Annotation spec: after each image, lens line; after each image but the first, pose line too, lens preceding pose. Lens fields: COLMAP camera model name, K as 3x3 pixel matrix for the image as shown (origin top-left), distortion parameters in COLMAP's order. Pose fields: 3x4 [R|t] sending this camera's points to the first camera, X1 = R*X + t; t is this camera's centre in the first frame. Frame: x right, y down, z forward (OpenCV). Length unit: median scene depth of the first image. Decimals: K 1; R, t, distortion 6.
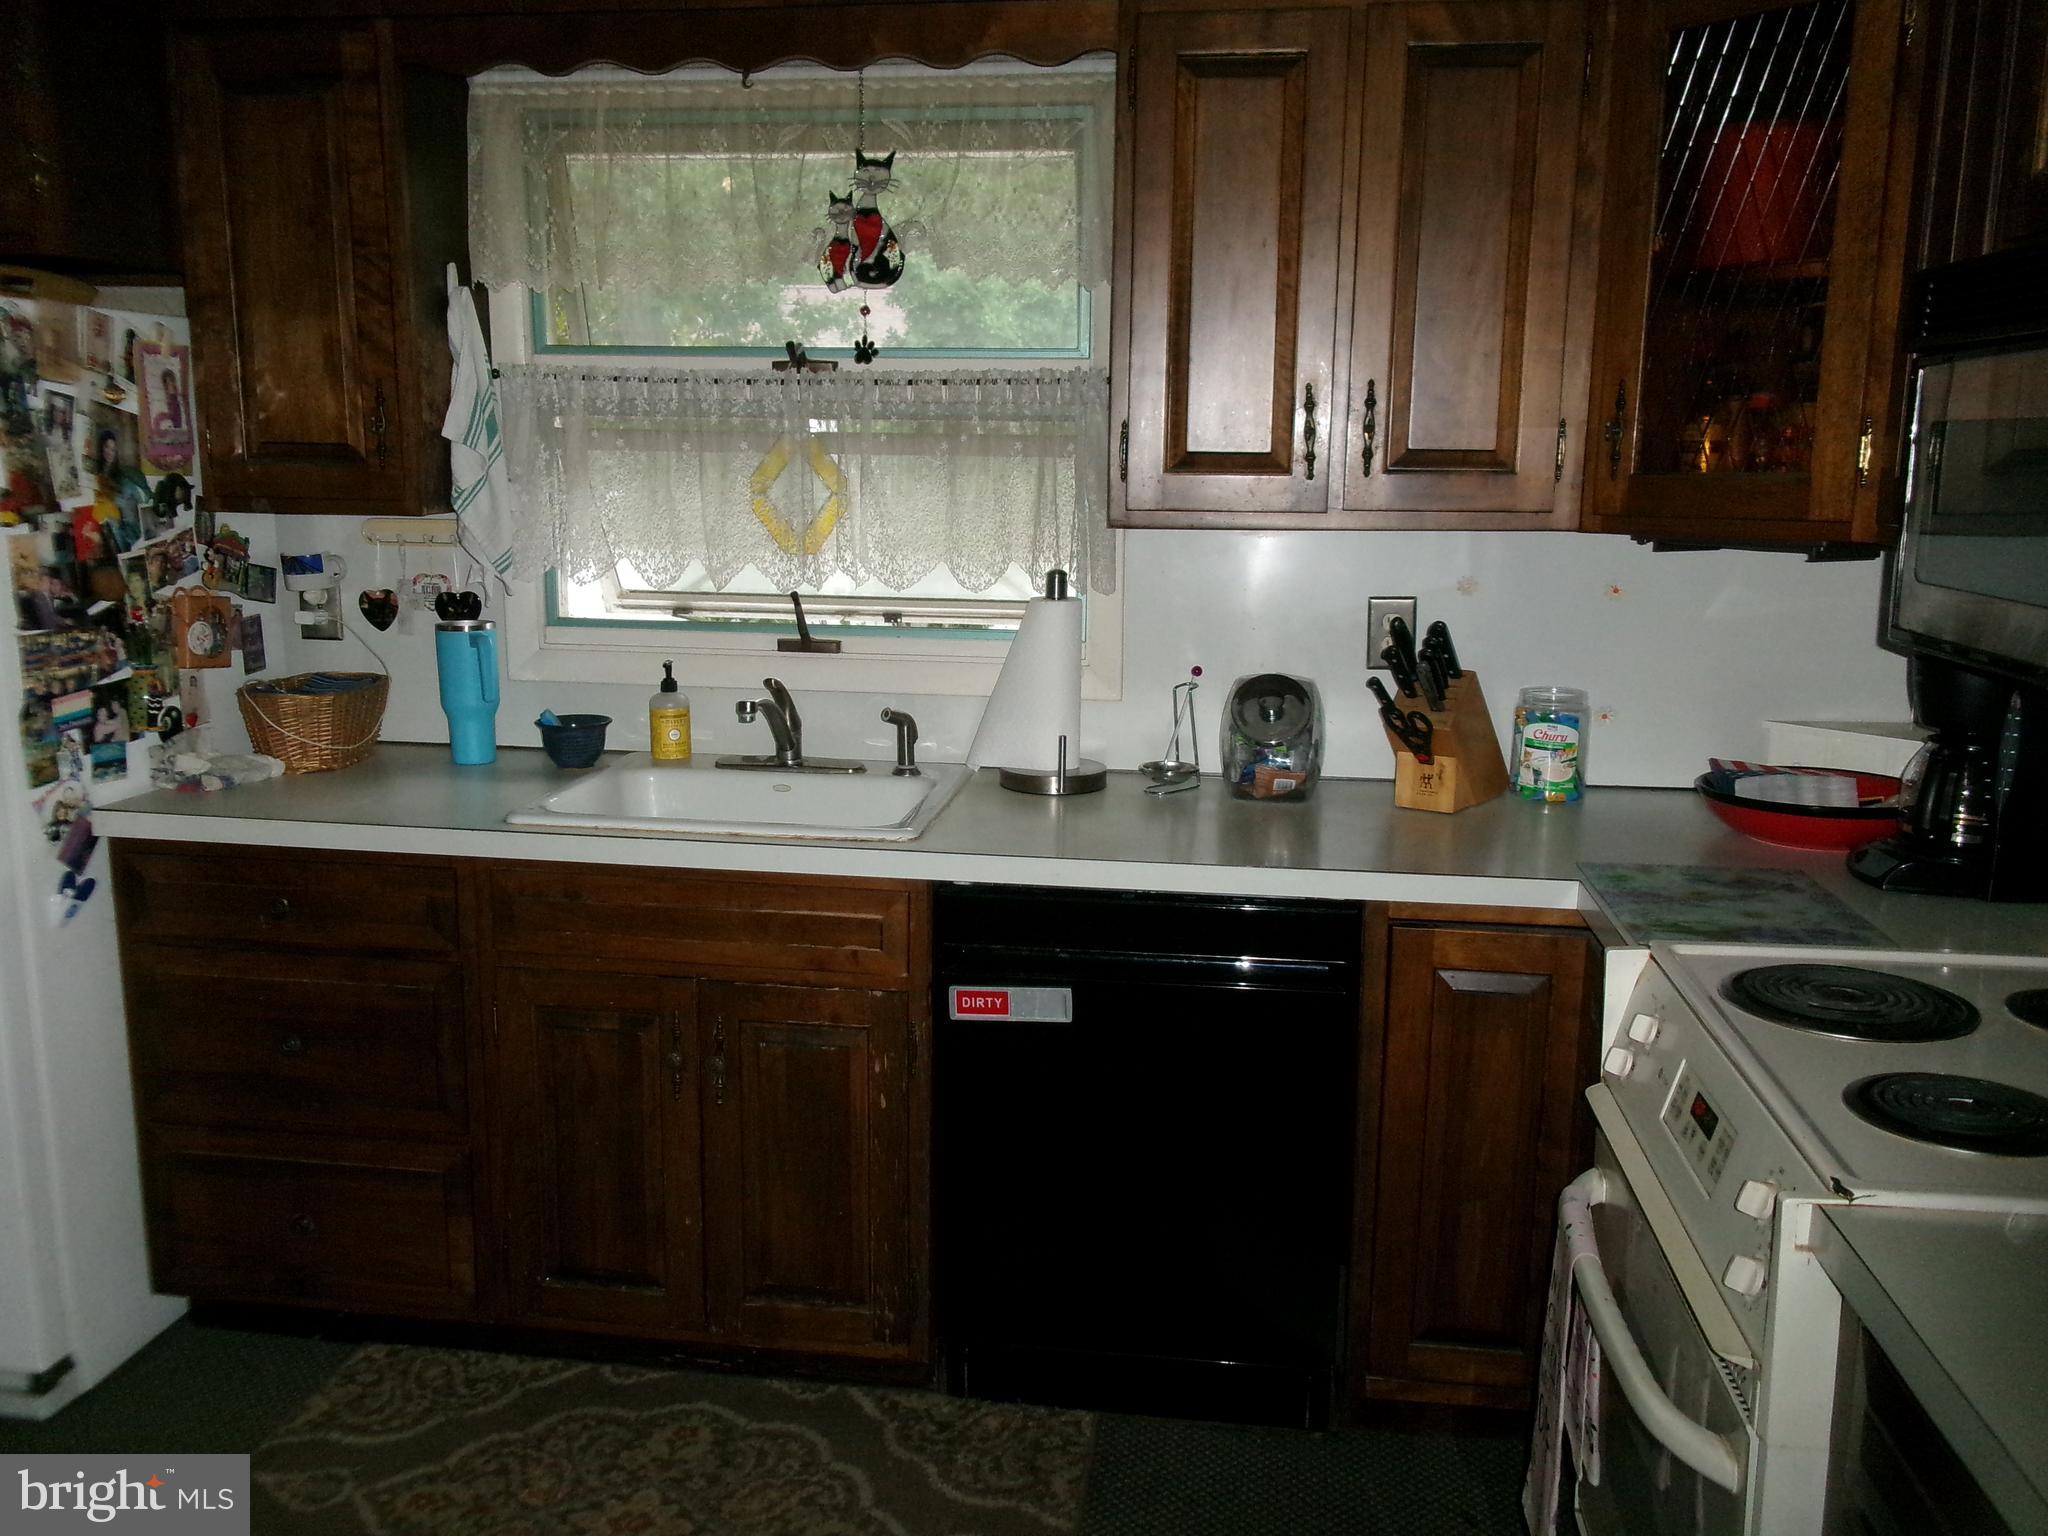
lens RADIAL K [[1684.8, 0, 1036.4], [0, 1684.8, 785.7], [0, 0, 1]] dist [0.005426, 0.012618]
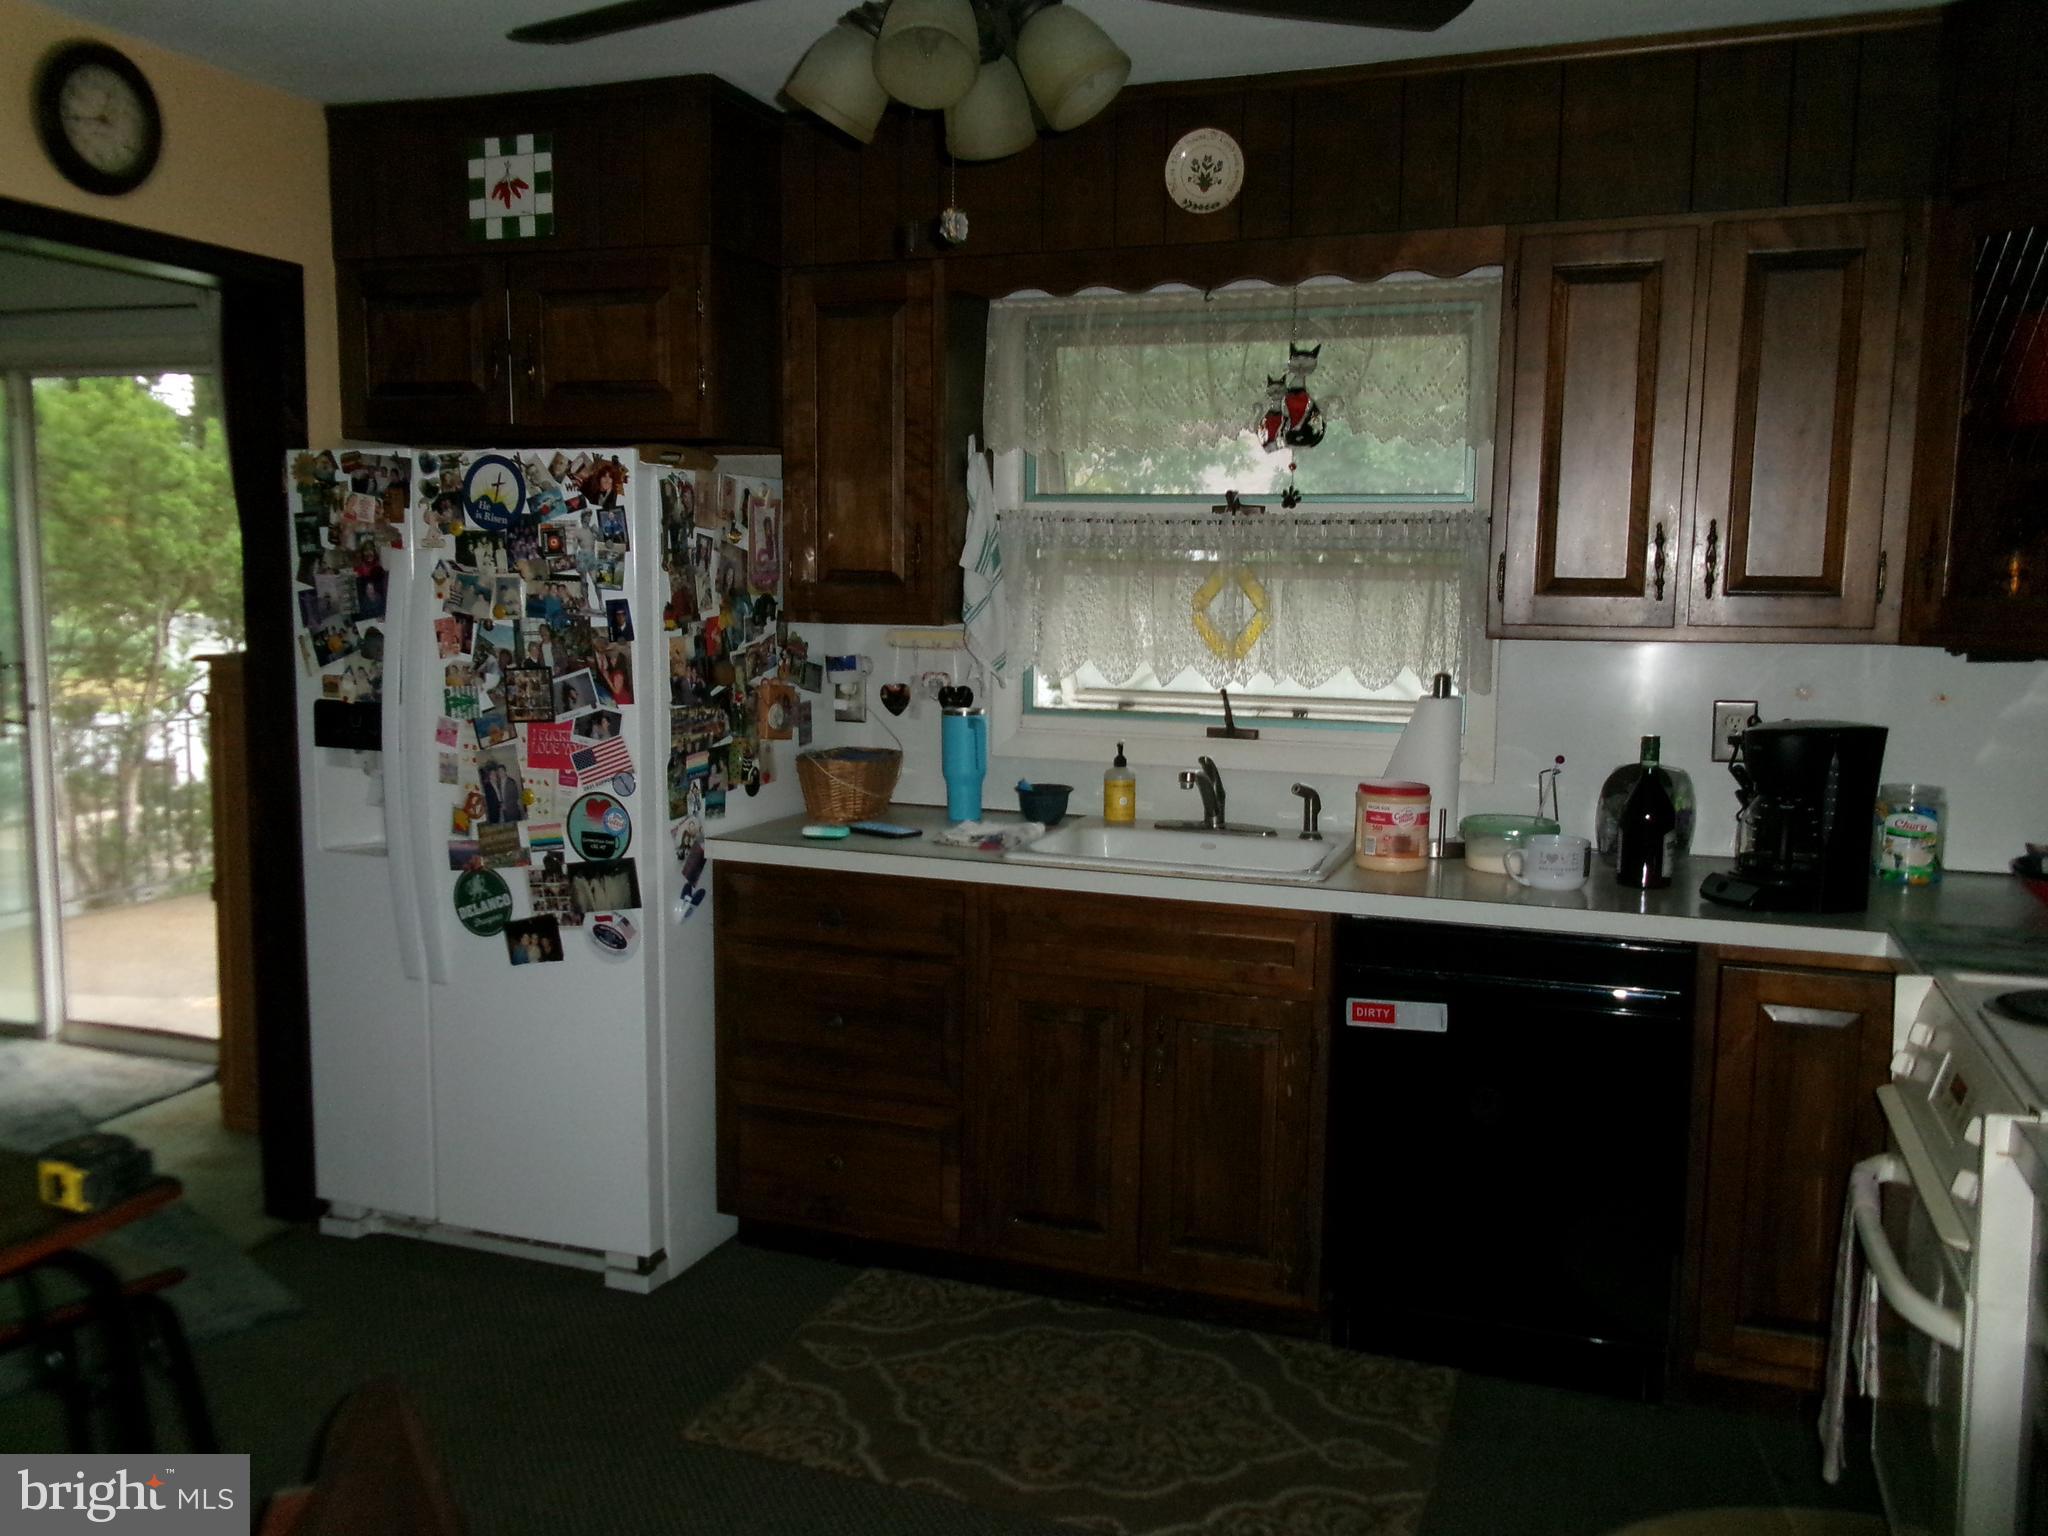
lens RADIAL K [[1684.8, 0, 1036.4], [0, 1684.8, 785.7], [0, 0, 1]] dist [0.005426, 0.012618]
pose [[0.976657, 0.027888, -0.212986, -0.013551], [-0.043375, 0.996715, -0.068389, 0.052869], [0.210379, 0.076031, 0.974659, -0.263343]]
